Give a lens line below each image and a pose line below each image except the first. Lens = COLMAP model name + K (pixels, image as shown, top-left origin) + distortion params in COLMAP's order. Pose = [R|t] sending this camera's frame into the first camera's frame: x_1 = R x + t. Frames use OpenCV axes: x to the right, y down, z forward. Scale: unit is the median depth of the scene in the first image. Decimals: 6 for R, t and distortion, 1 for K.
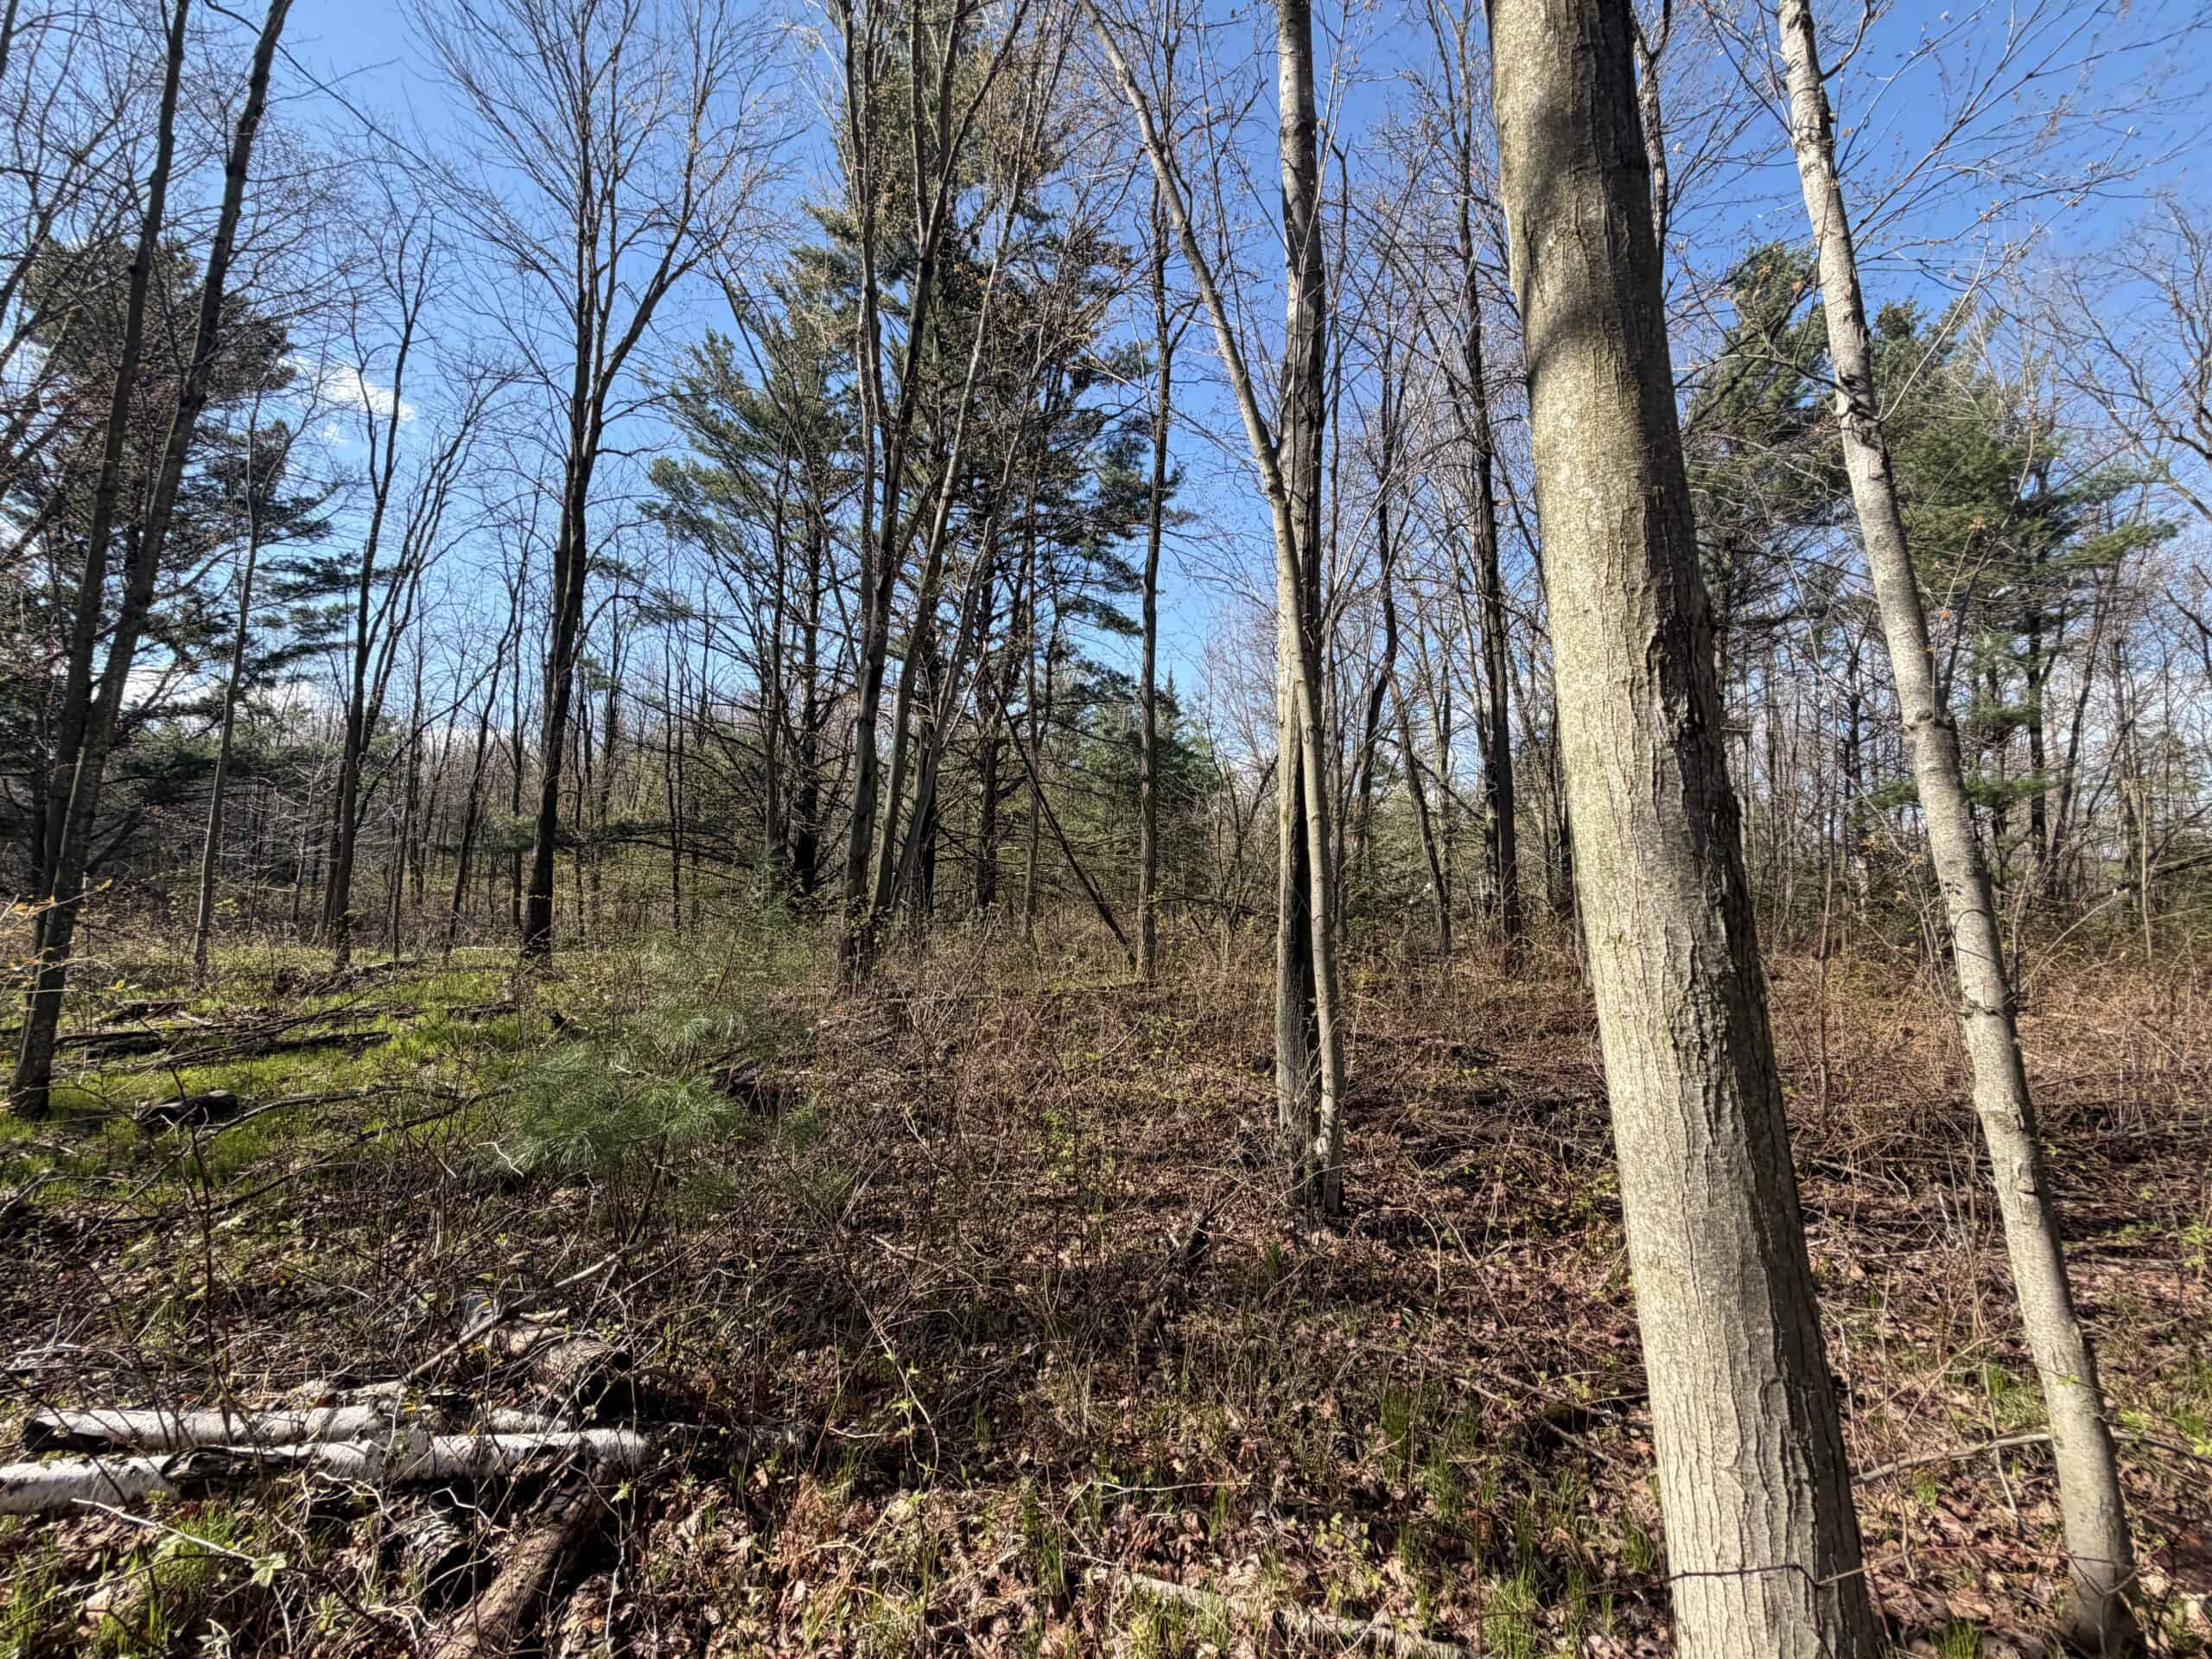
lens RADIAL K [[893.9, 0, 1106.3], [0, 893.9, 833.0], [0, 0, 1]] dist [0.010717, -0.000683]
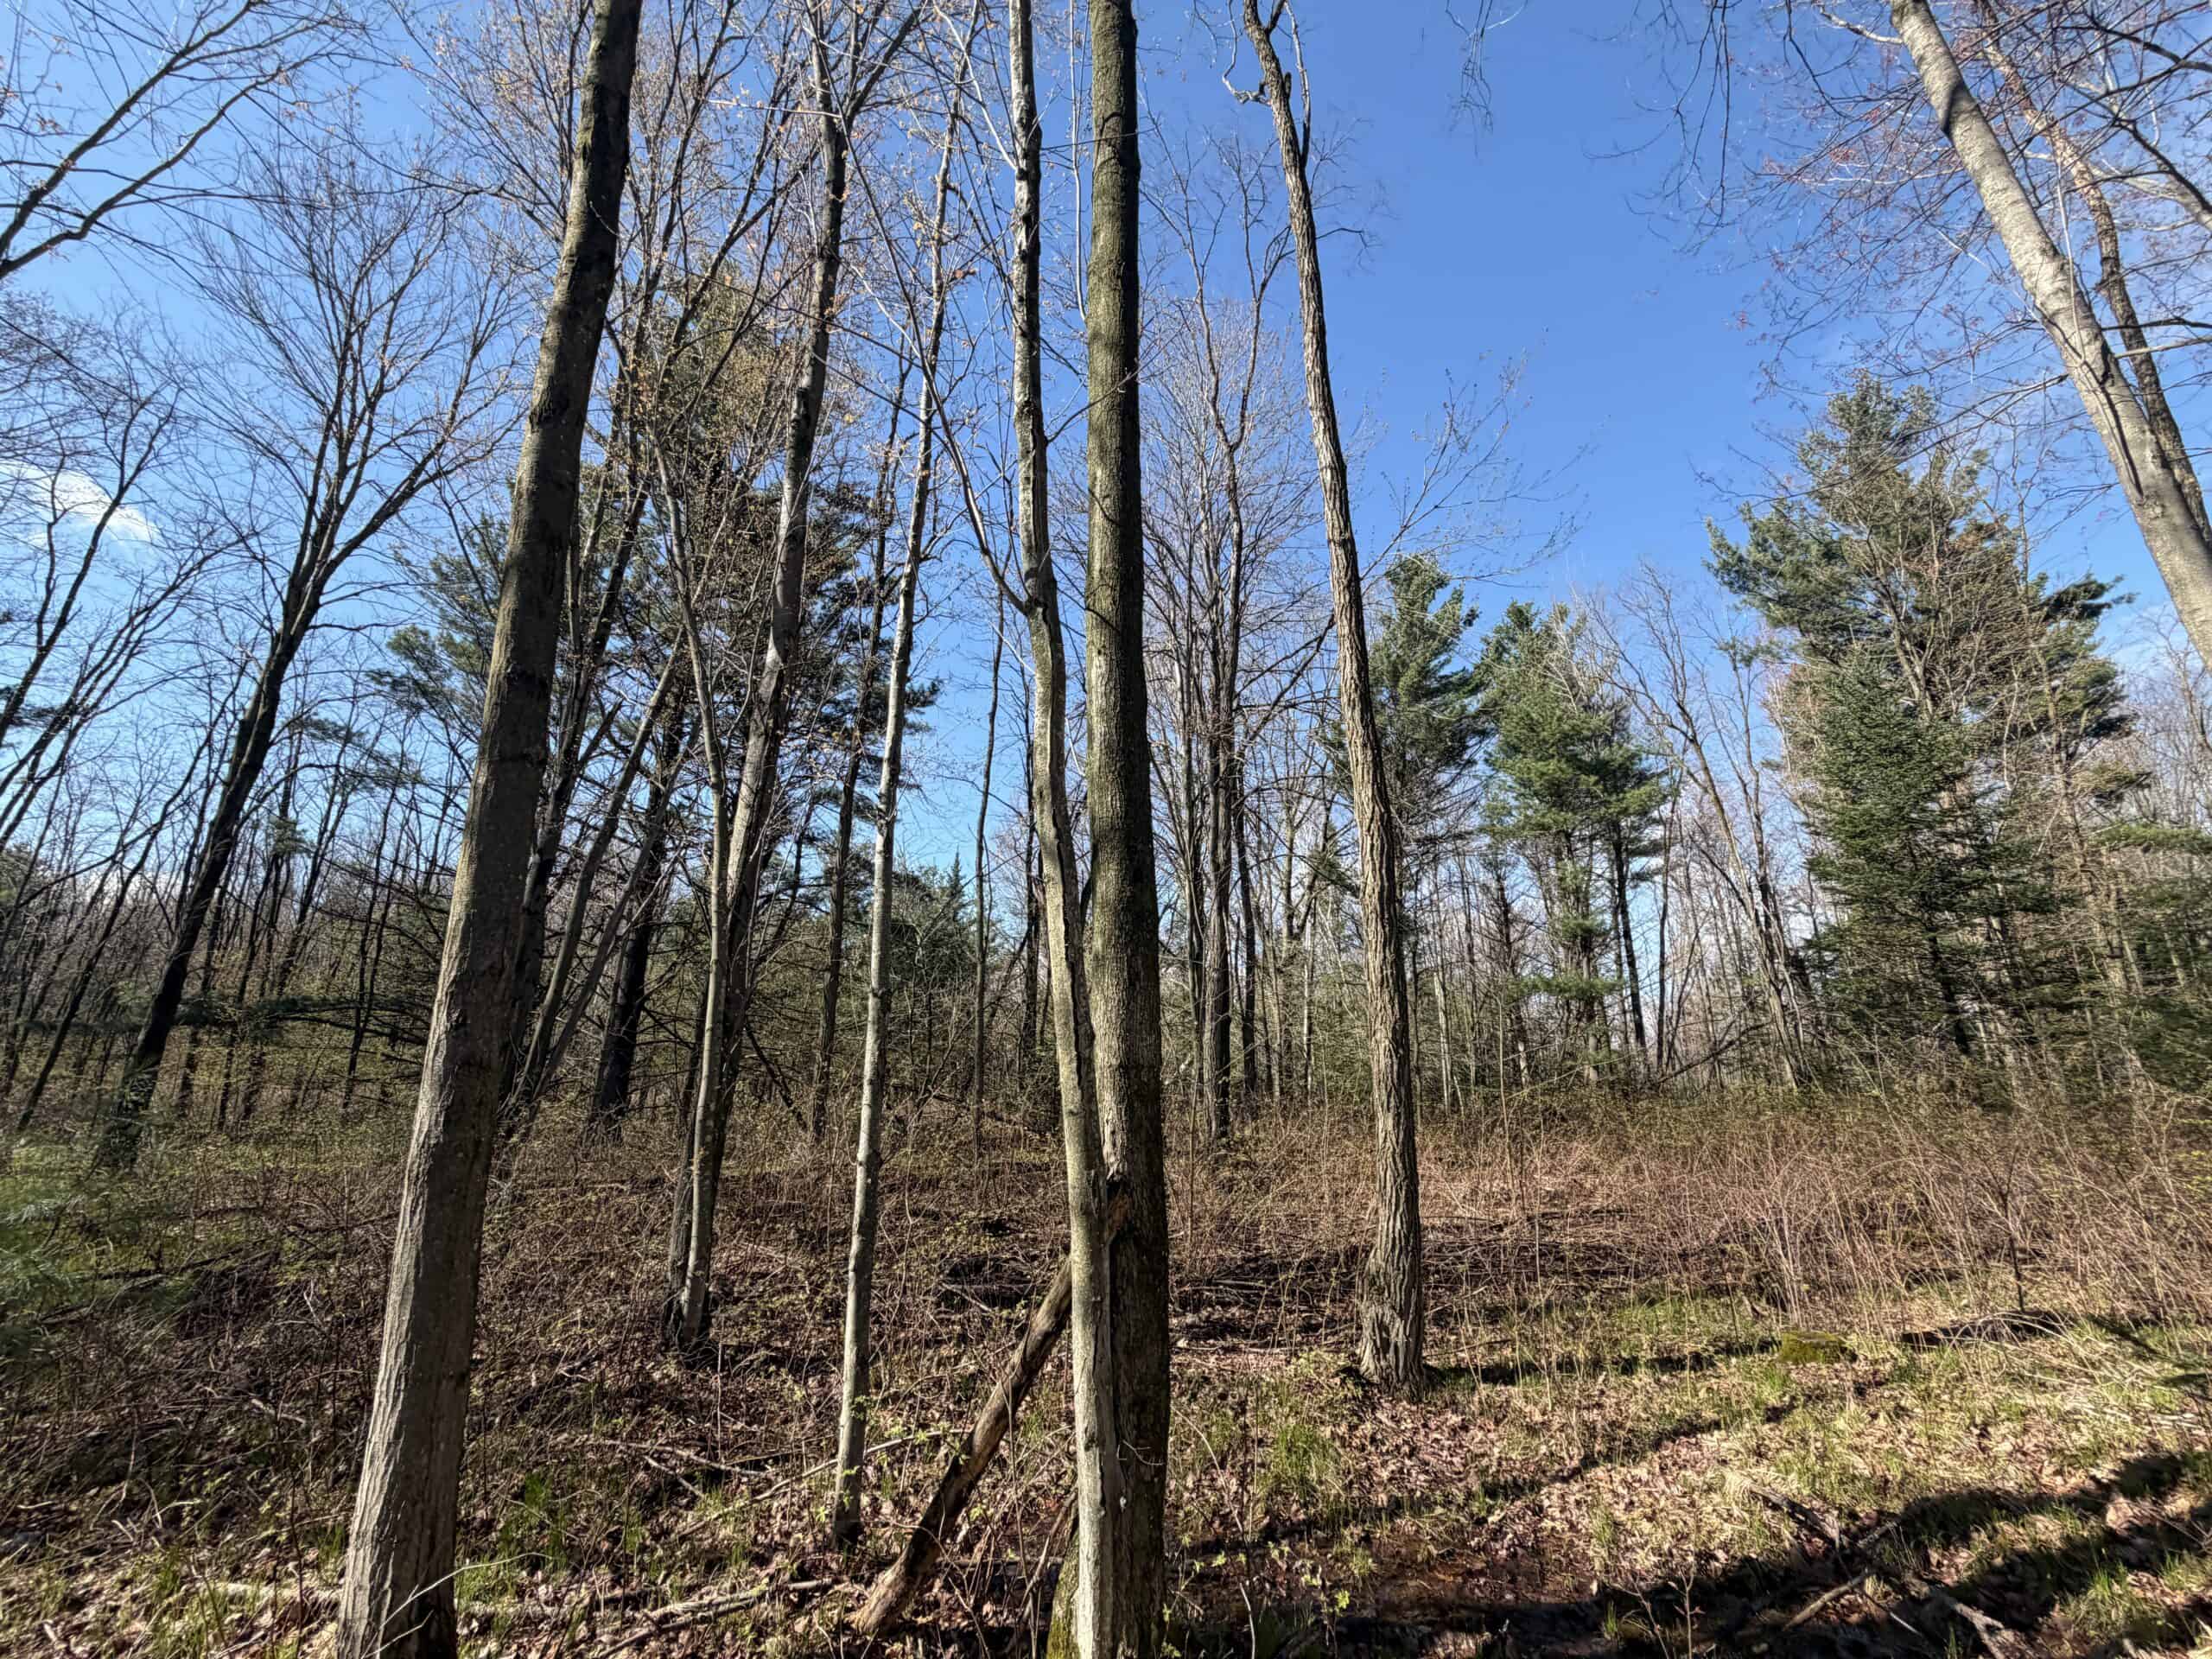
lens RADIAL K [[893.9, 0, 1102.8], [0, 893.9, 831.3], [0, 0, 1]] dist [0.010717, -0.000683]
pose [[0.979942, 0.050106, 0.192879, 0.092485], [-0.011164, 0.980158, -0.197905, -0.006729], [-0.198968, 0.191782, 0.961057, -0.083114]]
